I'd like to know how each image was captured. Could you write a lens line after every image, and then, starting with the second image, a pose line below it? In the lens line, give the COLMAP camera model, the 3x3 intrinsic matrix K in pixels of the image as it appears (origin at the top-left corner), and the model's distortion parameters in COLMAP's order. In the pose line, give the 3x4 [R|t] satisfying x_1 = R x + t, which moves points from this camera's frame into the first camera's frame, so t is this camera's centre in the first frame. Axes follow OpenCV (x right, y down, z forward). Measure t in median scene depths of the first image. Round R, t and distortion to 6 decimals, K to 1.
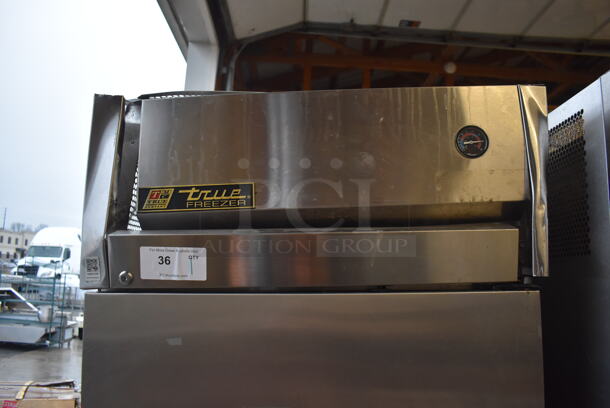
lens RADIAL K [[471.6, 0, 305.0], [0, 471.6, 204.0], [0, 0, 1]] dist [-0.091099, 0.005681]
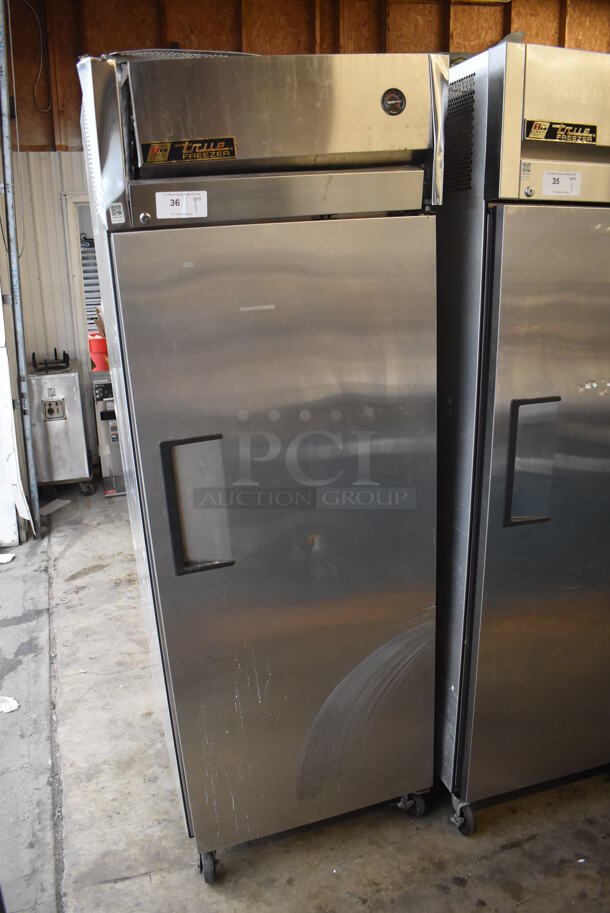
lens RADIAL K [[705.9, 0, 305.0], [0, 705.9, 456.5], [0, 0, 1]] dist [-0.091099, 0.005681]
pose [[0.951538, -0.138519, 0.274569, -0.559660], [0.006187, 0.901259, 0.433237, -0.074962], [-0.307469, -0.410542, 0.858439, -1.015490]]
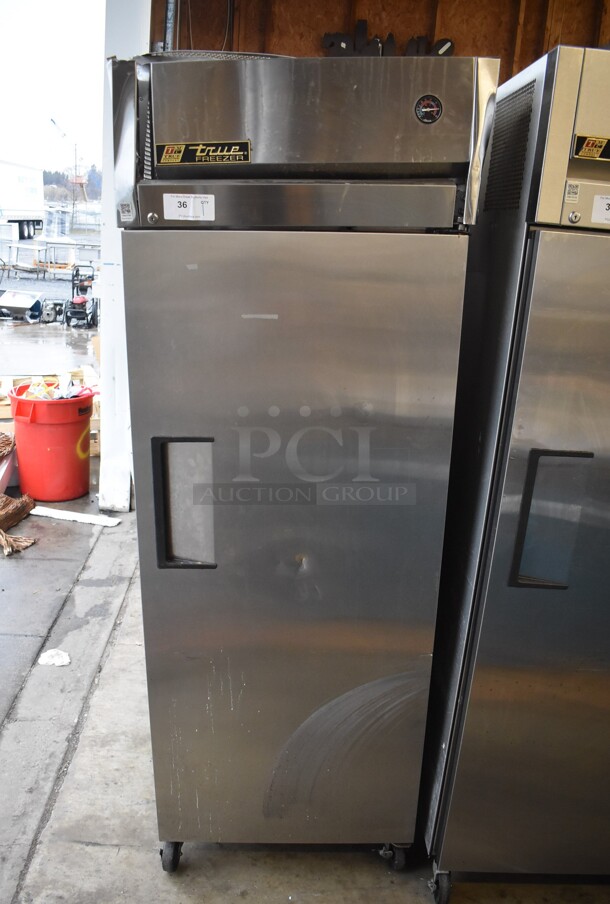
lens RADIAL K [[746.0, 0, 290.0], [0, 746.0, 473.6], [0, 0, 1]] dist [-0.091313, 0.003274]
pose [[0.999838, 0.016675, 0.006754, 0.000338], [-0.017916, 0.888732, 0.458076, -0.152814], [0.001635, -0.458123, 0.888887, -1.130833]]
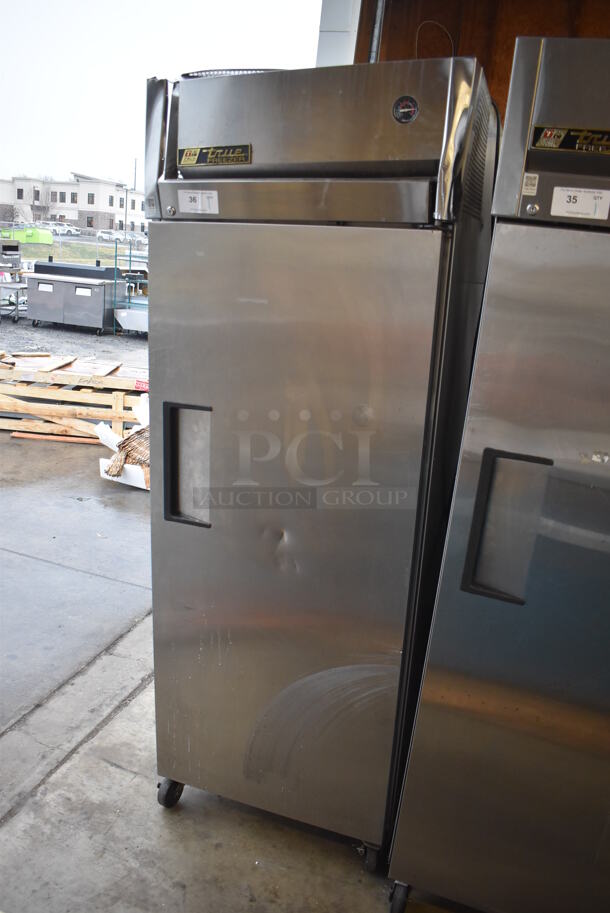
lens RADIAL K [[705.9, 0, 305.0], [0, 705.9, 456.5], [0, 0, 1]] dist [-0.091099, 0.005681]
pose [[0.935192, 0.143502, -0.323765, 0.853283], [-0.001164, 0.915465, 0.402396, -0.023486], [0.354140, -0.375940, 0.856302, -1.071959]]
